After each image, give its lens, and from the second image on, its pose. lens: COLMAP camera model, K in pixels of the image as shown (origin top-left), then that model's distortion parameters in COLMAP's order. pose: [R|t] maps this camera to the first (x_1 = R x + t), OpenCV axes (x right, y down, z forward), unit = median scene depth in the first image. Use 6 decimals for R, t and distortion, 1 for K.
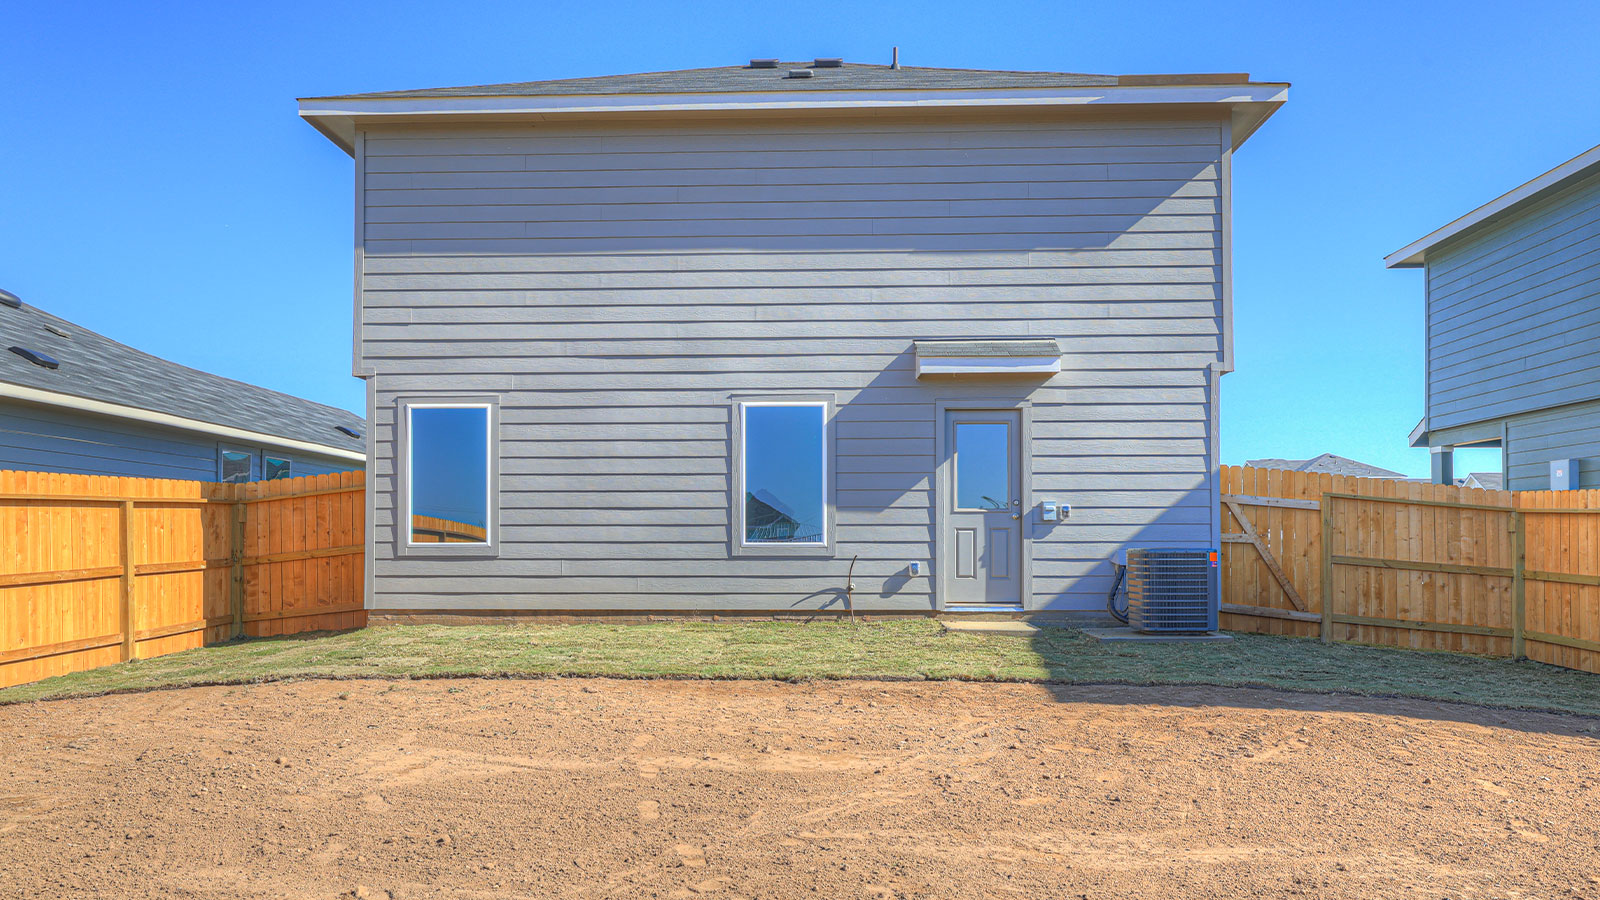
lens RADIAL K [[659.3, 0, 800.5], [0, 659.3, 513.4], [0, 0, 1]] dist [0.002323, 0.000117]
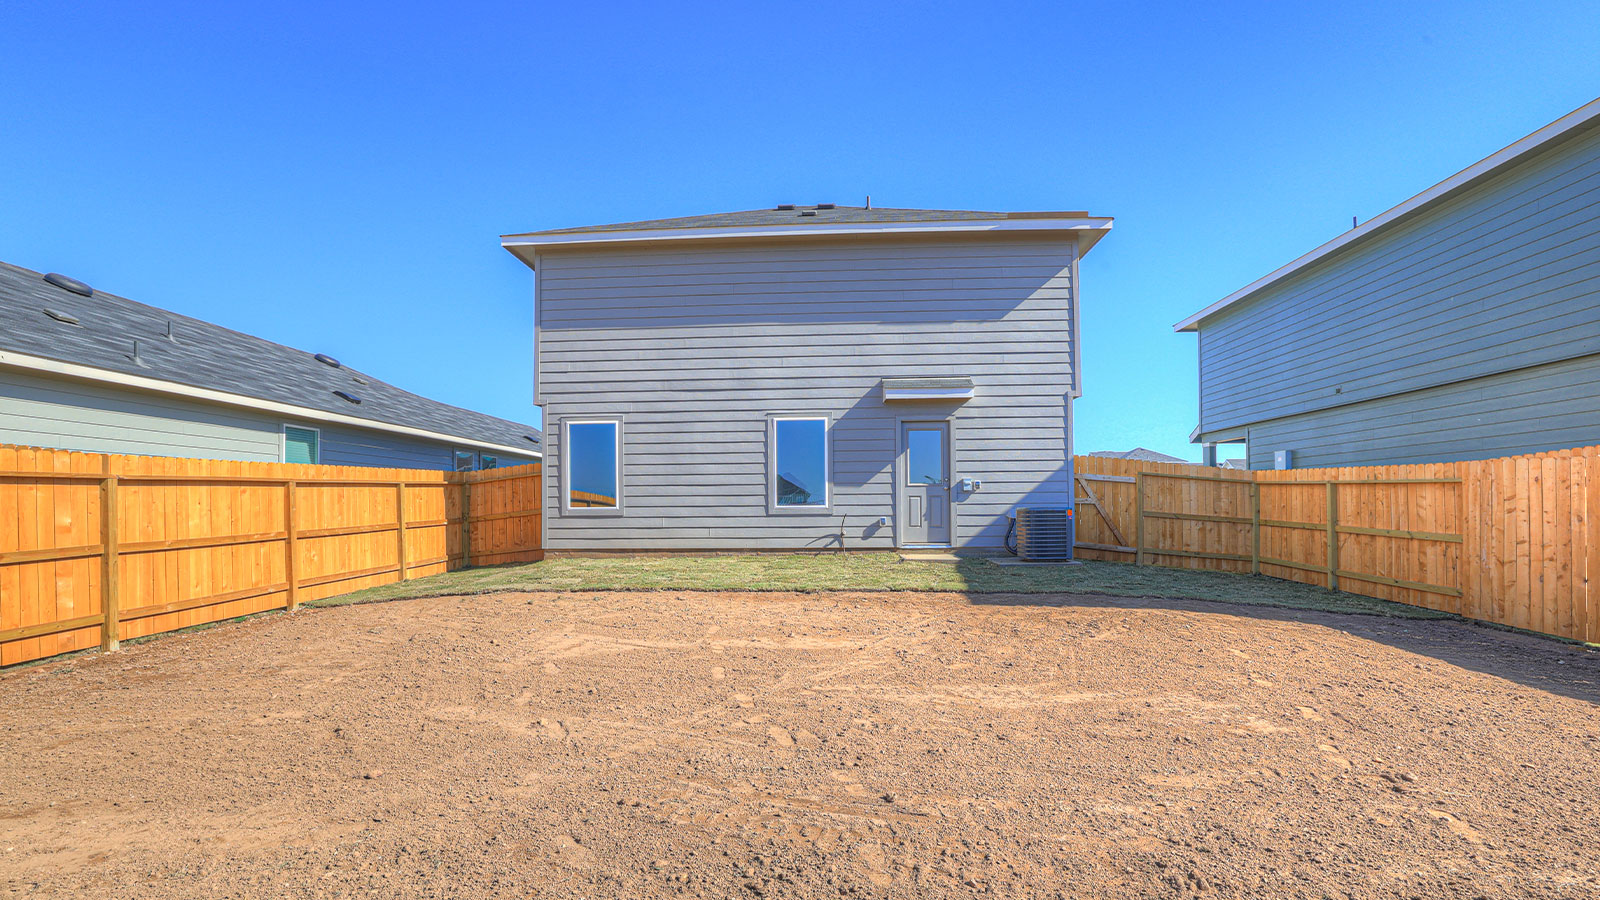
lens RADIAL K [[659.3, 0, 800.5], [0, 659.3, 513.4], [0, 0, 1]] dist [0.002323, 0.000117]
pose [[0.999666, -0.007030, -0.024873, 0.013438], [0.008316, 0.998614, 0.051969, -0.020675], [0.024473, -0.052159, 0.998339, -0.605860]]
